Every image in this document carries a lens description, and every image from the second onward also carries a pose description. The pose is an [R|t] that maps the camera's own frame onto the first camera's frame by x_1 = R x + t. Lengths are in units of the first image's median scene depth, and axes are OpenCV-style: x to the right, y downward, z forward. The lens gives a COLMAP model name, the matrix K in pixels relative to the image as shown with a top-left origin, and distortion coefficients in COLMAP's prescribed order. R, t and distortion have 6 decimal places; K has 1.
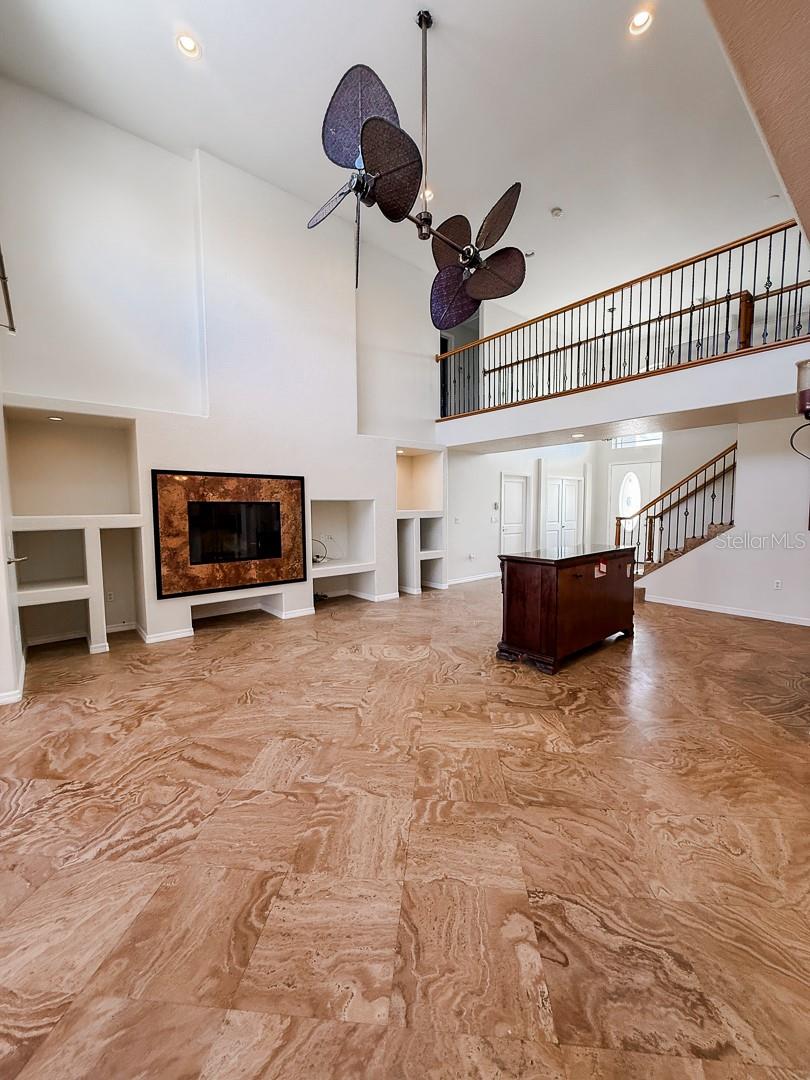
lens RADIAL K [[428.9, 0, 404.8], [0, 428.9, 536.0], [0, 0, 1]] dist [0.000865, 0.000405]
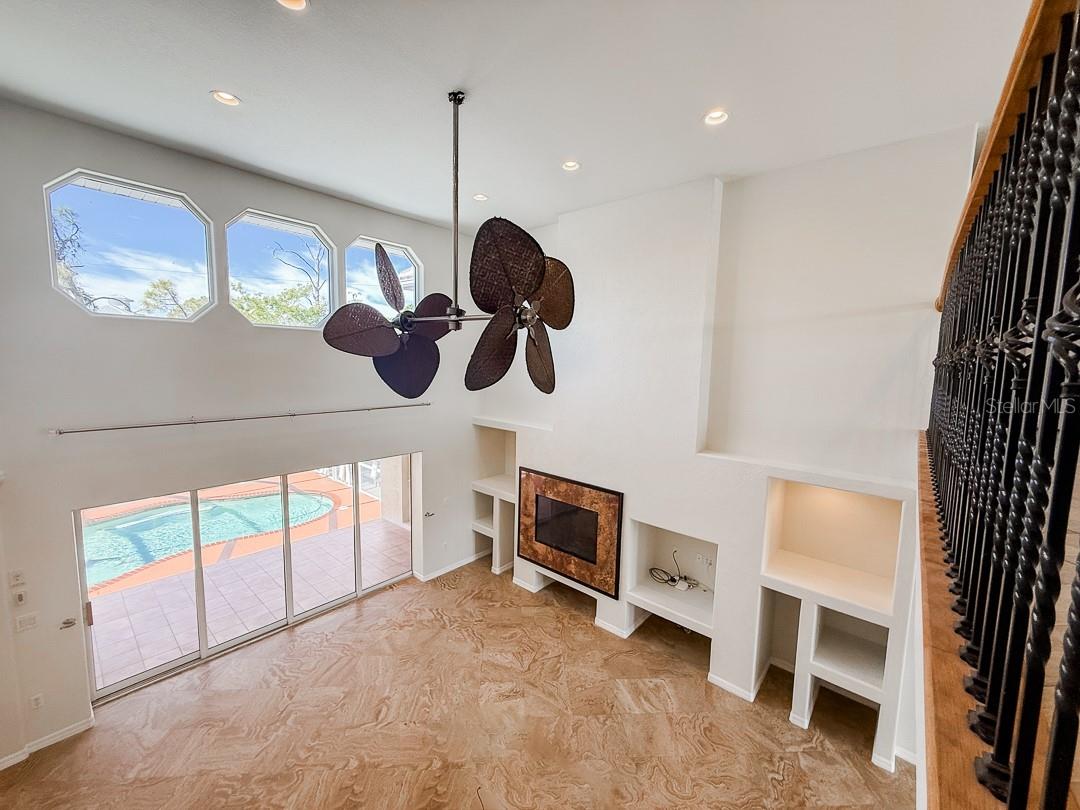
lens RADIAL K [[428.9, 0, 540.7], [0, 428.9, 401.4], [0, 0, 1]] dist [0.000865, 0.000405]
pose [[0.156697, 0.110381, -0.981459, 0.781730], [-0.092442, 0.991012, 0.096696, -0.508879], [0.983311, 0.075576, 0.165493, 0.810852]]
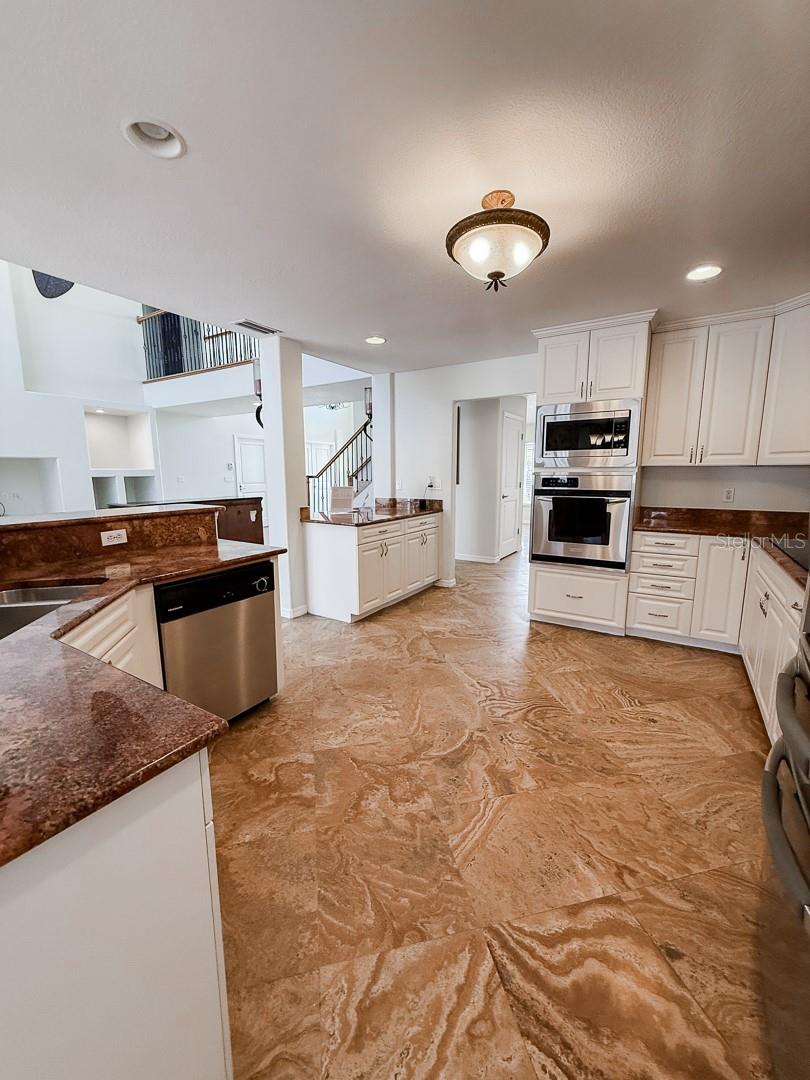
lens RADIAL K [[428.9, 0, 408.1], [0, 428.9, 540.5], [0, 0, 1]] dist [0.000865, 0.000405]
pose [[0.953424, -0.043138, 0.298532, 0.589035], [0.017192, 0.995883, 0.088999, 0.051777], [-0.301142, -0.079721, 0.950241, -0.355513]]
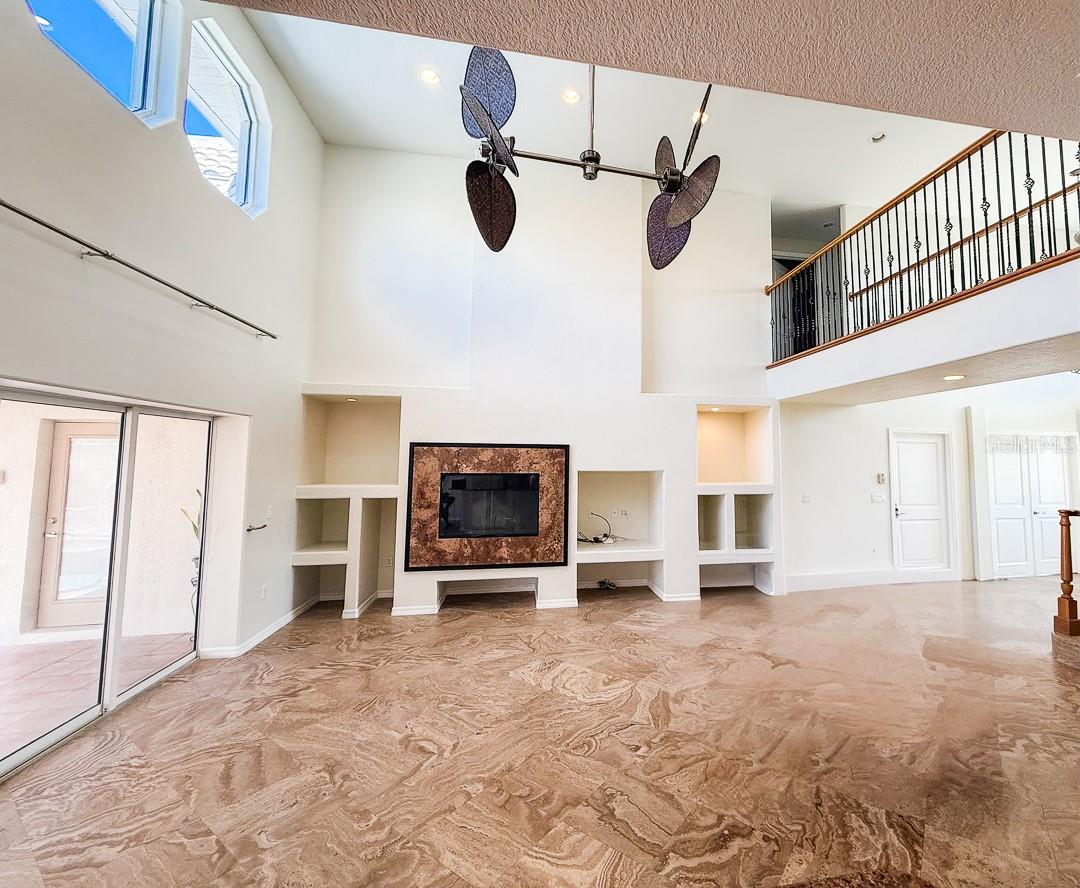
lens RADIAL K [[494.0, 0, 620.0], [0, 494.0, 419.8], [0, 0, 1]] dist [0.002247, 0.000045]
pose [[0.877493, -0.025211, -0.478925, 0.432188], [-0.046002, 0.989588, -0.136378, -0.068279], [0.477377, 0.141702, 0.867198, 0.191124]]
